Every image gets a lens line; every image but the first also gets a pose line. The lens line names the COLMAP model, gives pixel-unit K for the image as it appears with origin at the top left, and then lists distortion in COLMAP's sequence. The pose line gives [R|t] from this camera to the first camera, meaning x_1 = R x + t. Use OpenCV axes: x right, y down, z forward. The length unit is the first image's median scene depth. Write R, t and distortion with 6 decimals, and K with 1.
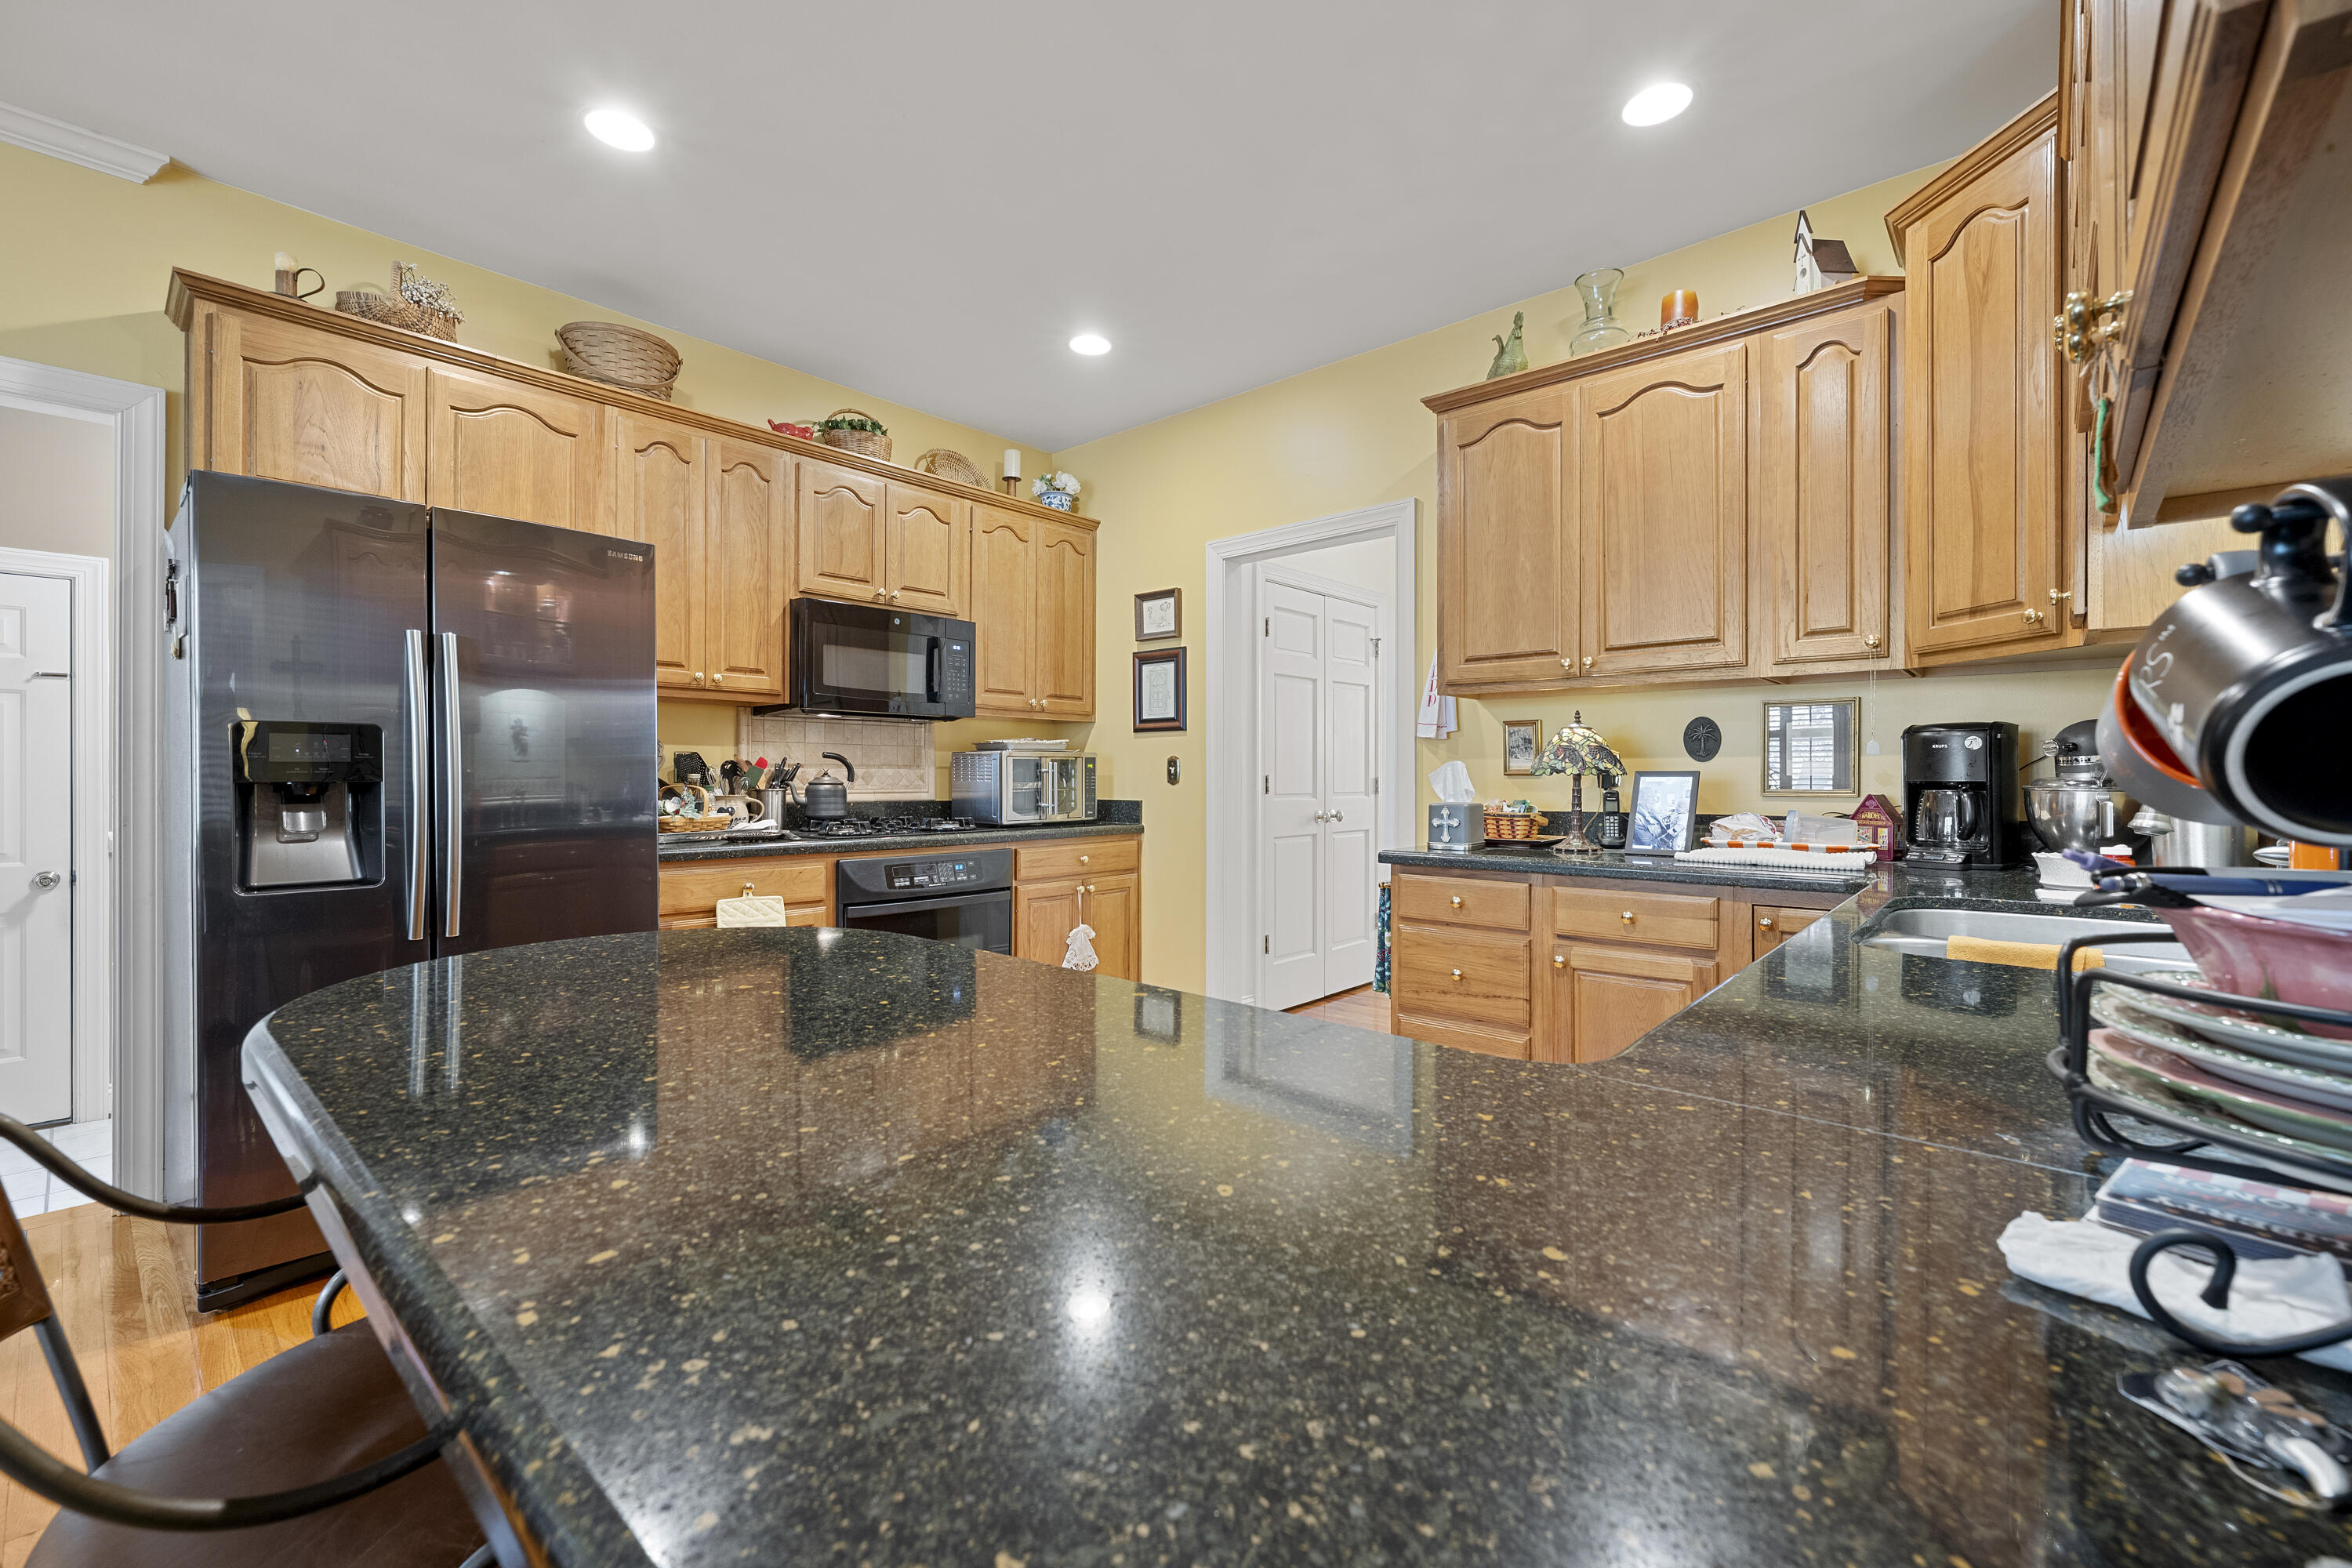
lens RADIAL K [[969.7, 0, 1179.7], [0, 969.7, 777.0], [0, 0, 1]] dist [0.000136, -0.000251]
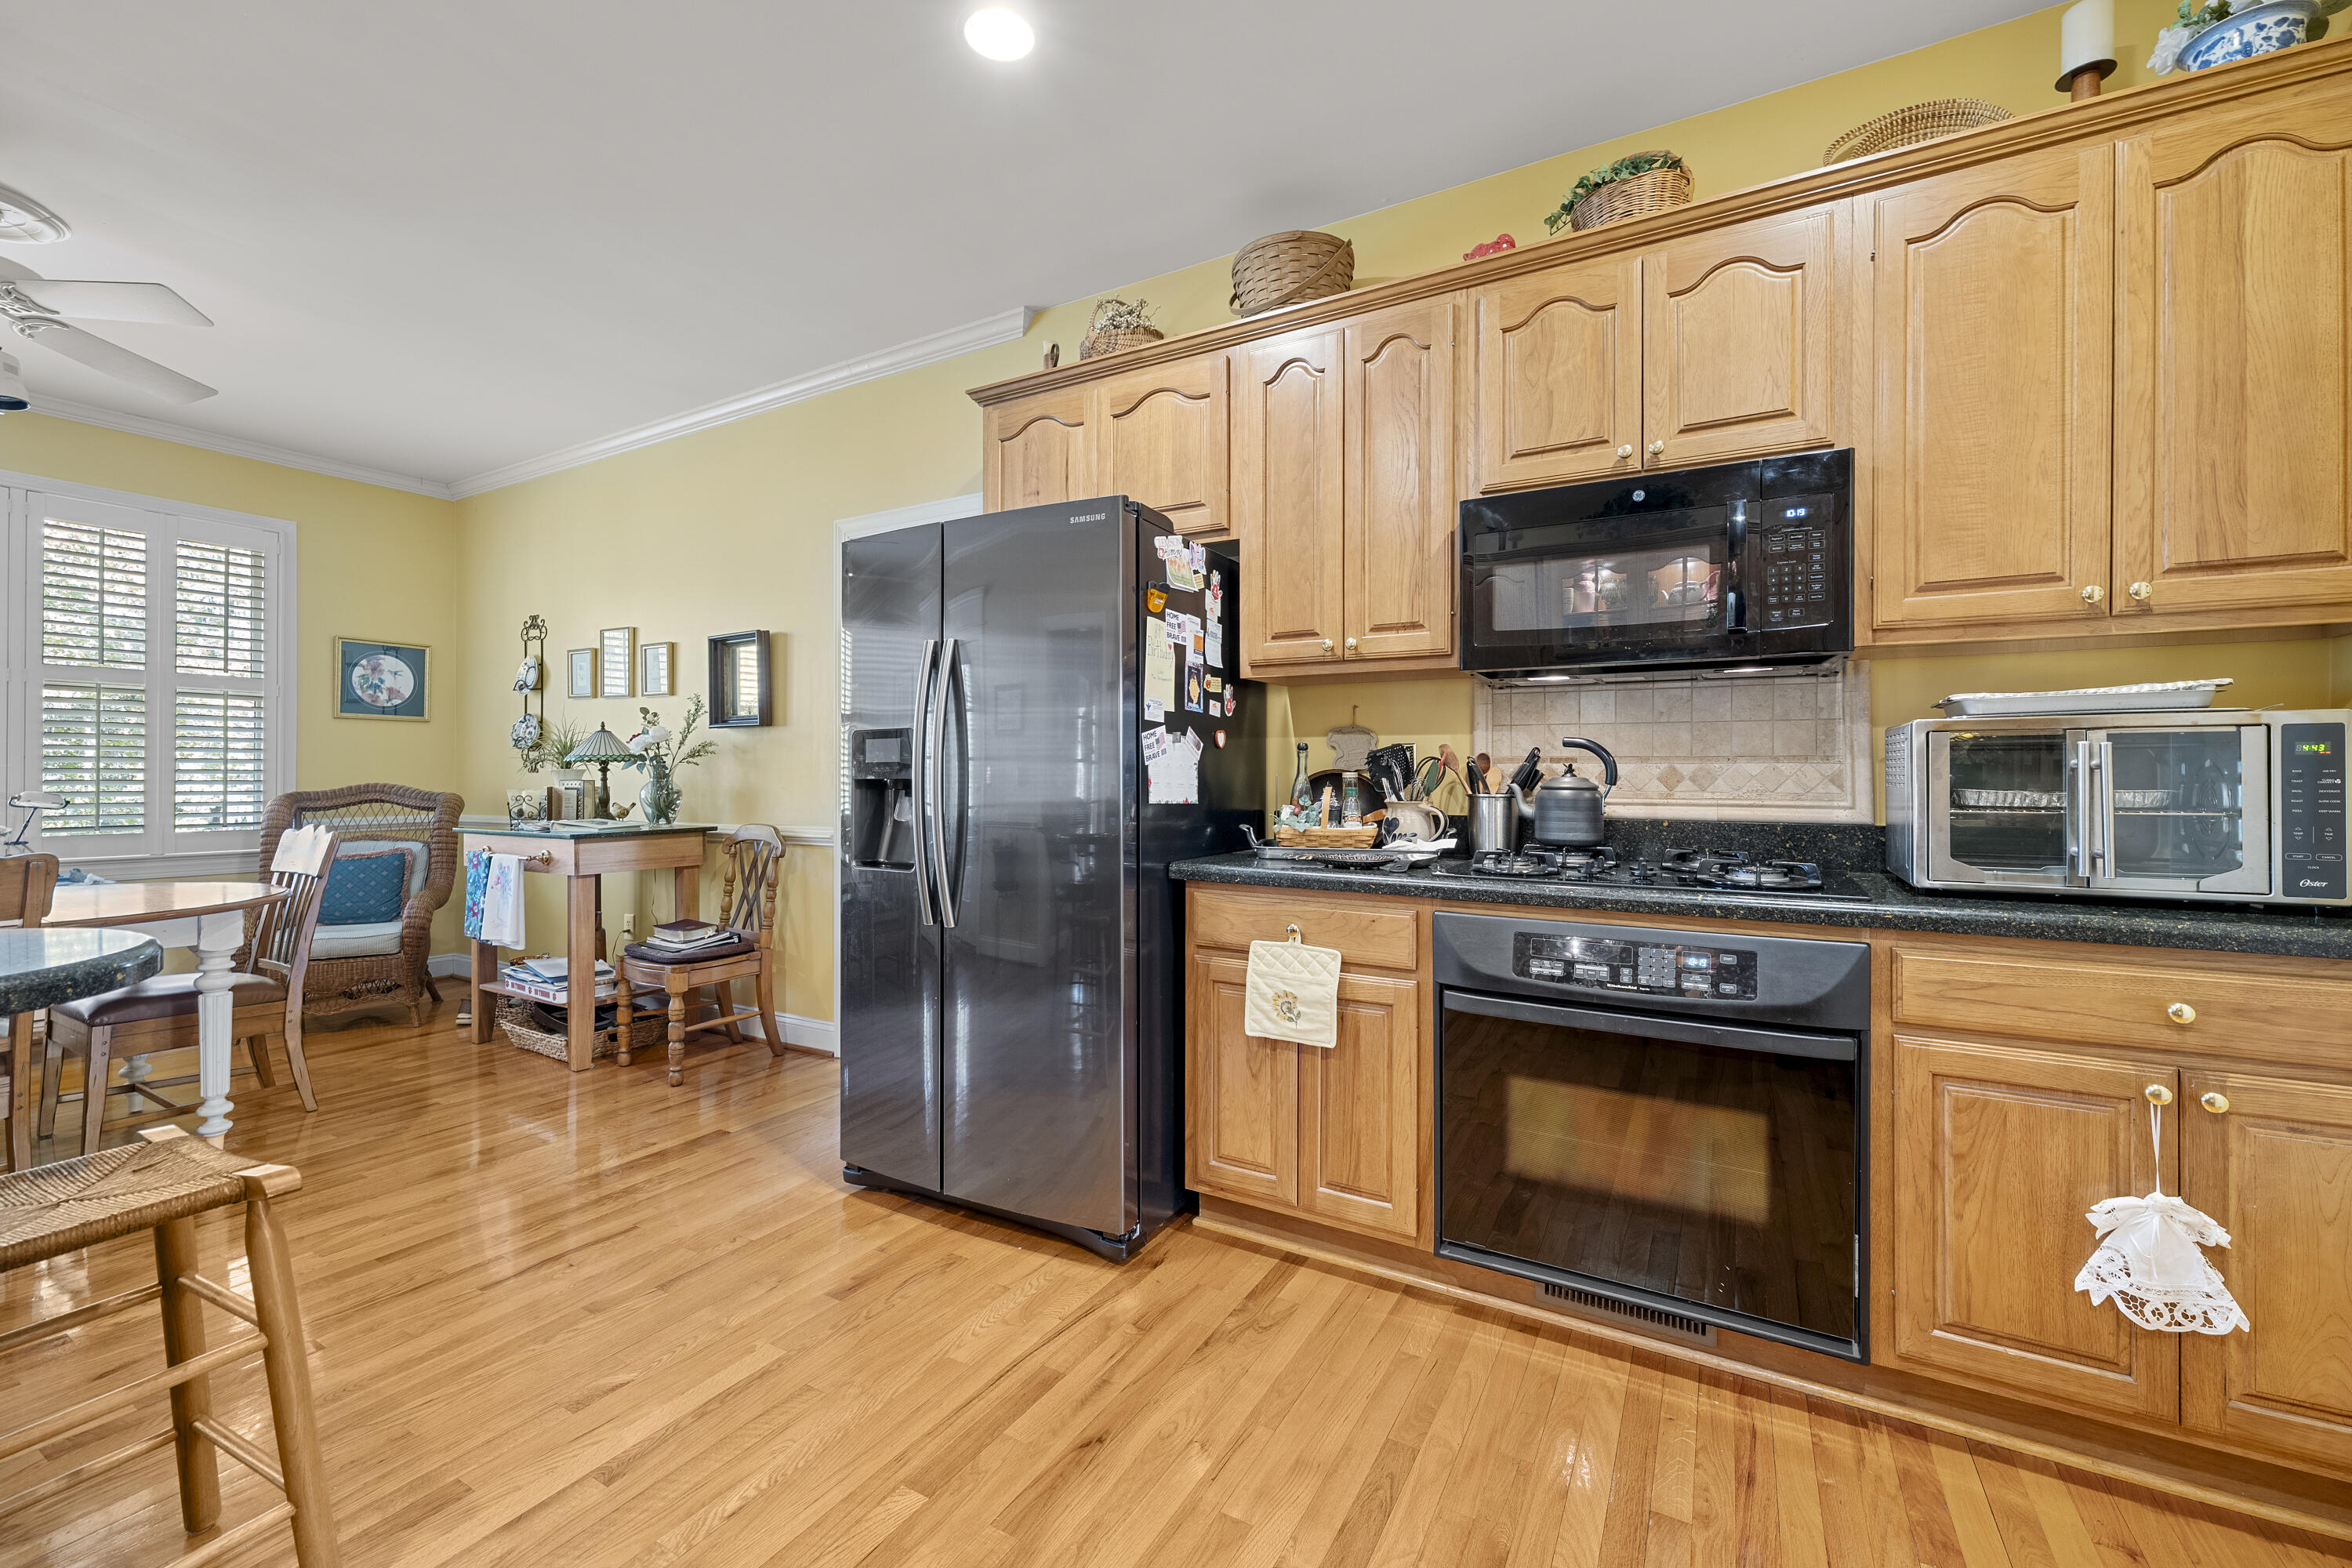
lens RADIAL K [[969.7, 0, 1172.3], [0, 969.7, 775.3], [0, 0, 1]] dist [0.000136, -0.000251]
pose [[0.193375, 0.003933, -0.981117, 0.175527], [-0.002399, 0.999991, 0.003536, -0.002380], [0.981122, 0.001670, 0.193383, 0.559797]]
